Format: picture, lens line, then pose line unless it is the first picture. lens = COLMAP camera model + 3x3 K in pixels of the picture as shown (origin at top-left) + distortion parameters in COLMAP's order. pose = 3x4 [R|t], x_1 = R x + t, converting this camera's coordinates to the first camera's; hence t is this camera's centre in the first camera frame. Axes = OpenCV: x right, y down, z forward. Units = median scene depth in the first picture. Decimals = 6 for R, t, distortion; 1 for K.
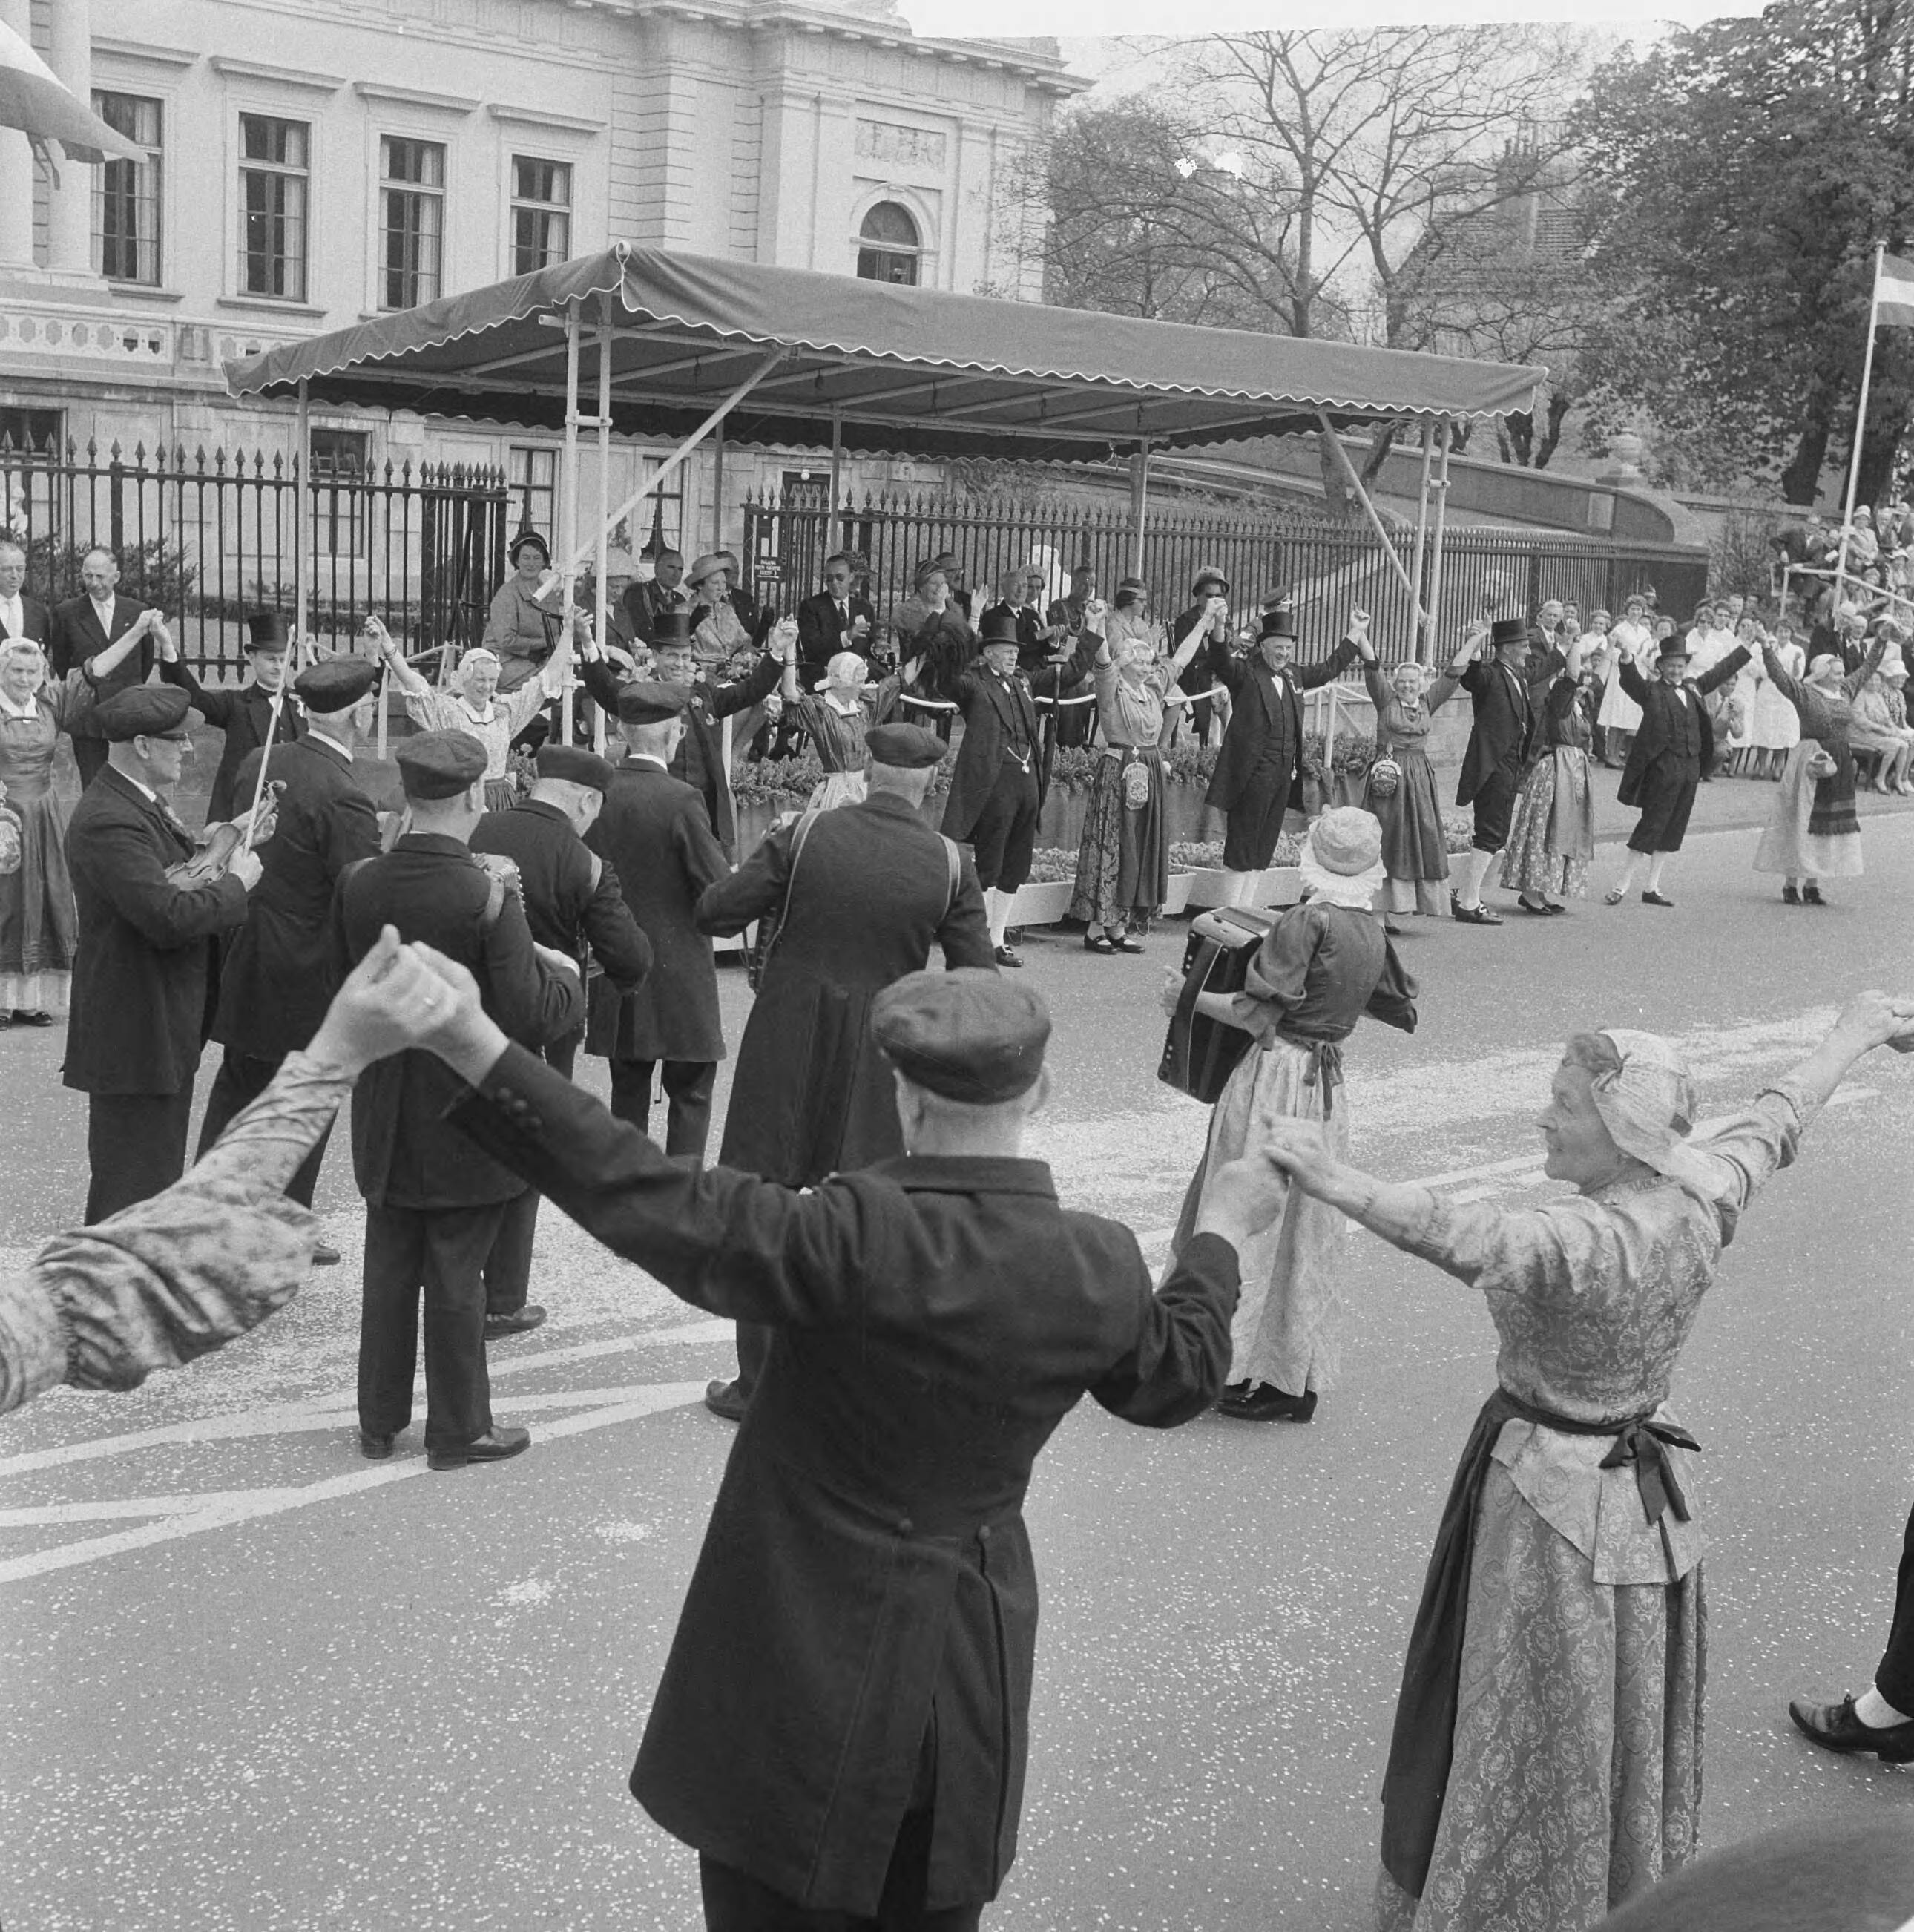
lens RADIAL K [[2524.5, 0, 915.4], [0, 2524.5, 966.4], [0, 0, 1]] dist [-0.006135, 0.000000]
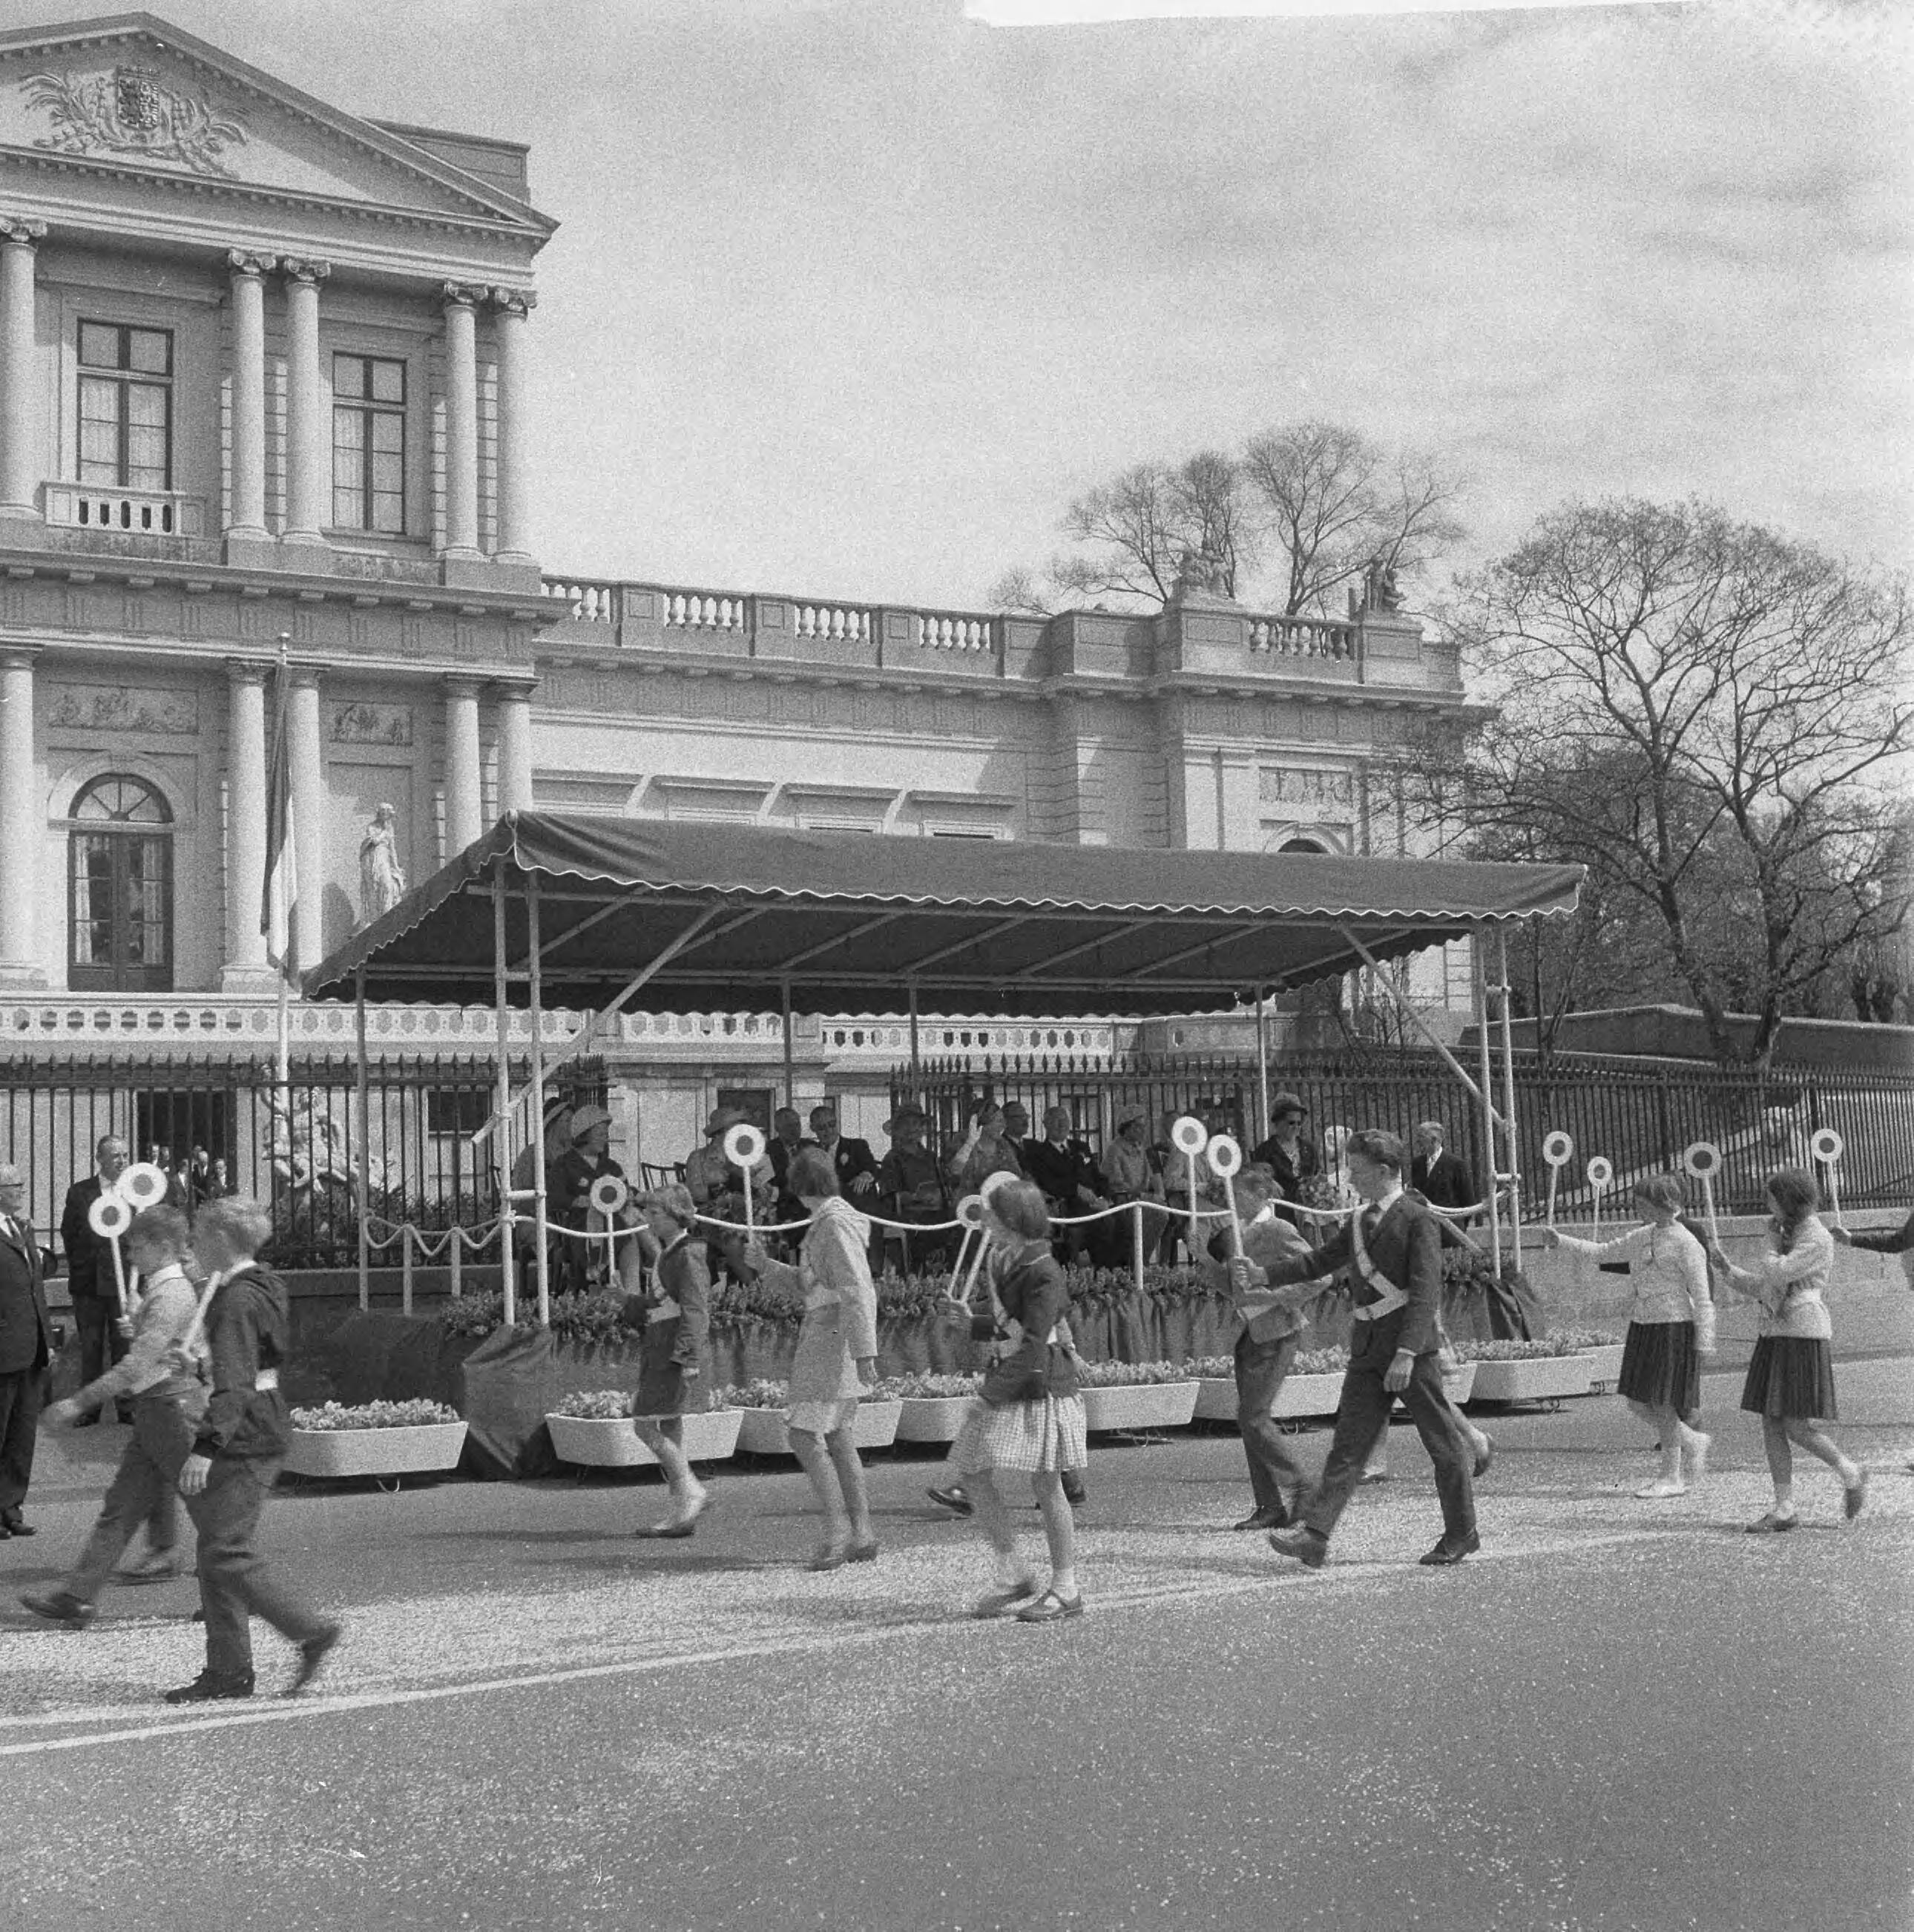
lens RADIAL K [[2524.5, 0, 955.6], [0, 2524.5, 976.0], [0, 0, 1]] dist [-0.006135, 0.000000]
pose [[0.969341, -0.095246, -0.226508, 0.219022], [0.032615, 0.963535, -0.265586, 0.057873], [0.243545, 0.250056, 0.937101, 0.019112]]
